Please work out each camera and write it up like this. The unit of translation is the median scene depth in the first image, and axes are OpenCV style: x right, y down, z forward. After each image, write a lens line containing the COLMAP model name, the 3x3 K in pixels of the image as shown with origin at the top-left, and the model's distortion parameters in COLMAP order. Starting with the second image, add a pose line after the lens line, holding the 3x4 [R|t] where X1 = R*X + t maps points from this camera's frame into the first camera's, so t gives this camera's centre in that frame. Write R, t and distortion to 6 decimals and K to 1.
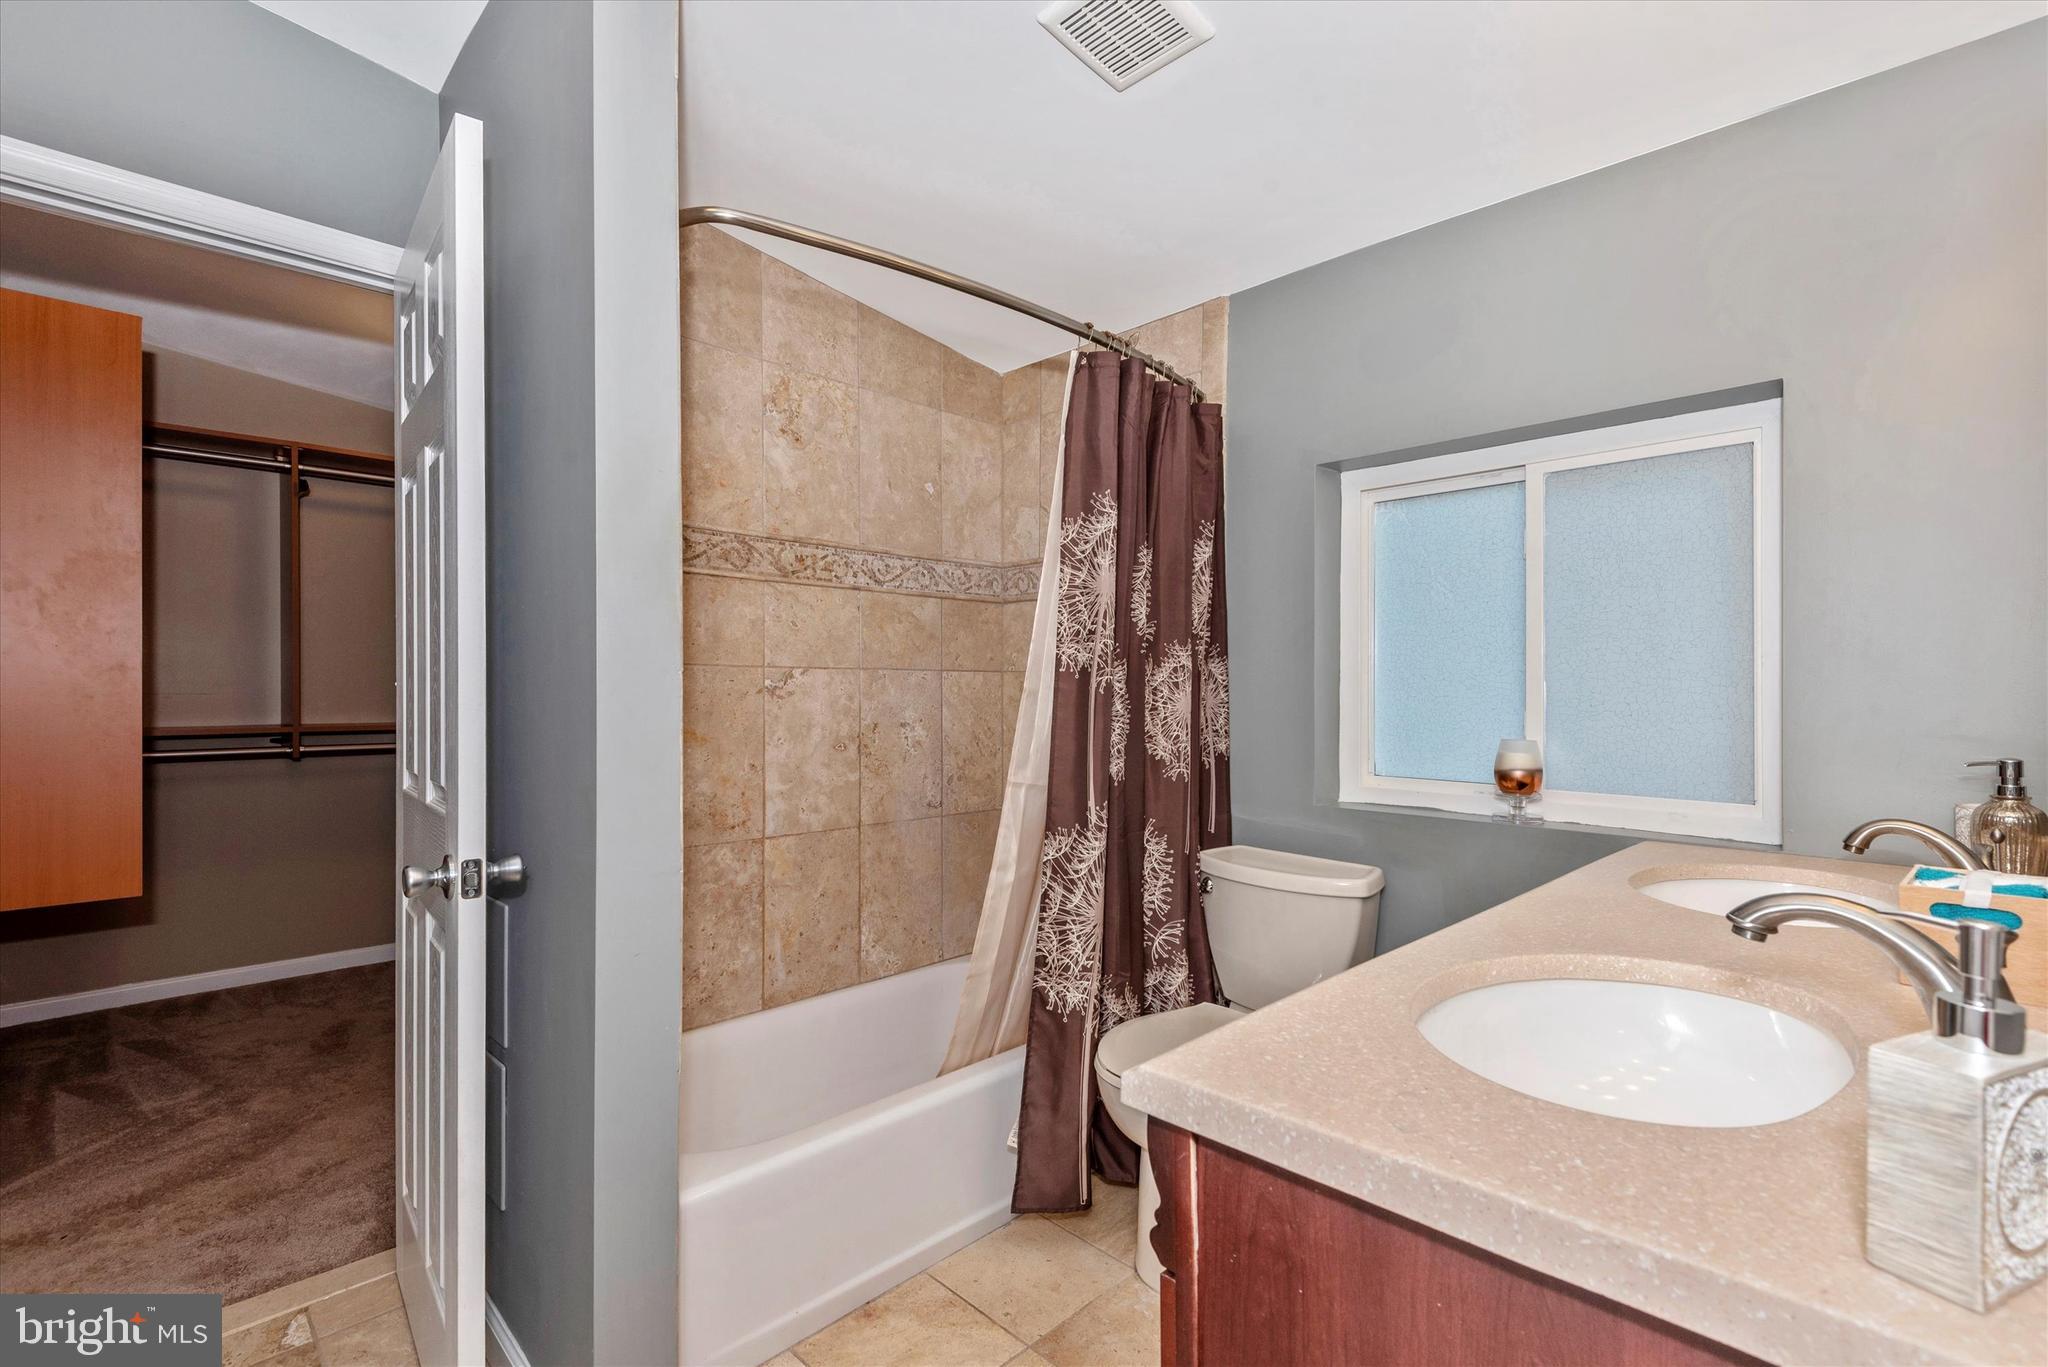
lens RADIAL K [[927.6, 0, 1029.1], [0, 927.6, 690.5], [0, 0, 1]] dist [0.034484, -0.021019]
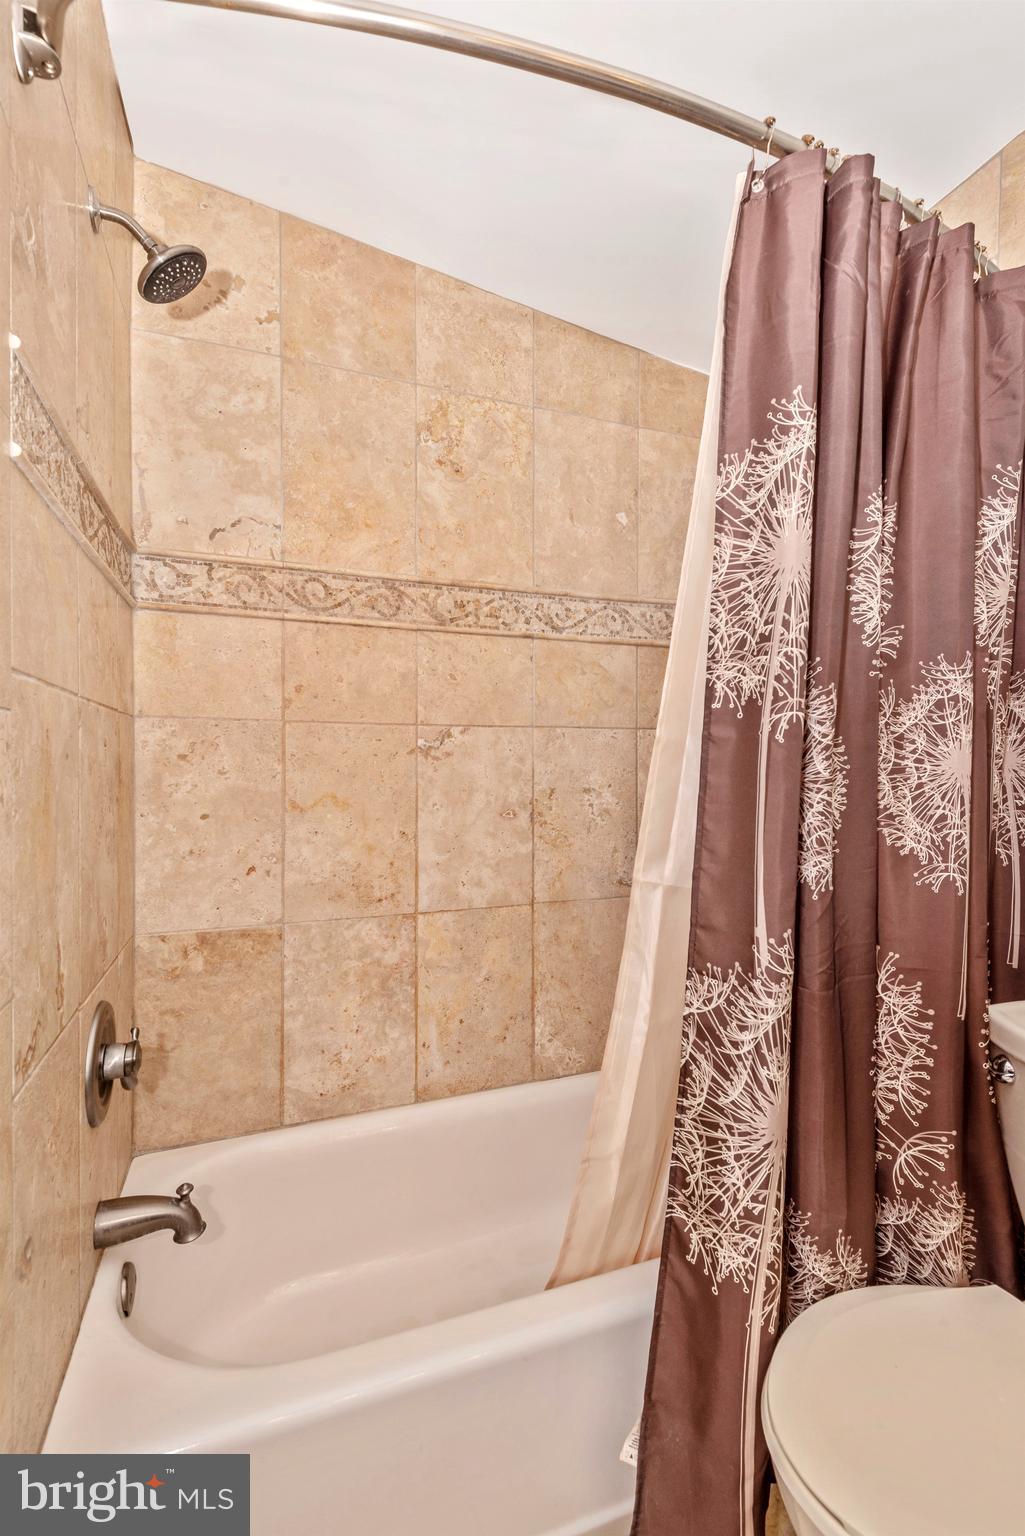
lens RADIAL K [[695.7, 0, 518.4], [0, 695.7, 772.2], [0, 0, 1]] dist [0.034484, -0.021019]
pose [[0.913177, 0.002109, -0.407557, 0.094621], [0.003717, 0.999902, 0.013501, 0.013679], [0.407546, -0.013844, 0.913080, 0.479290]]
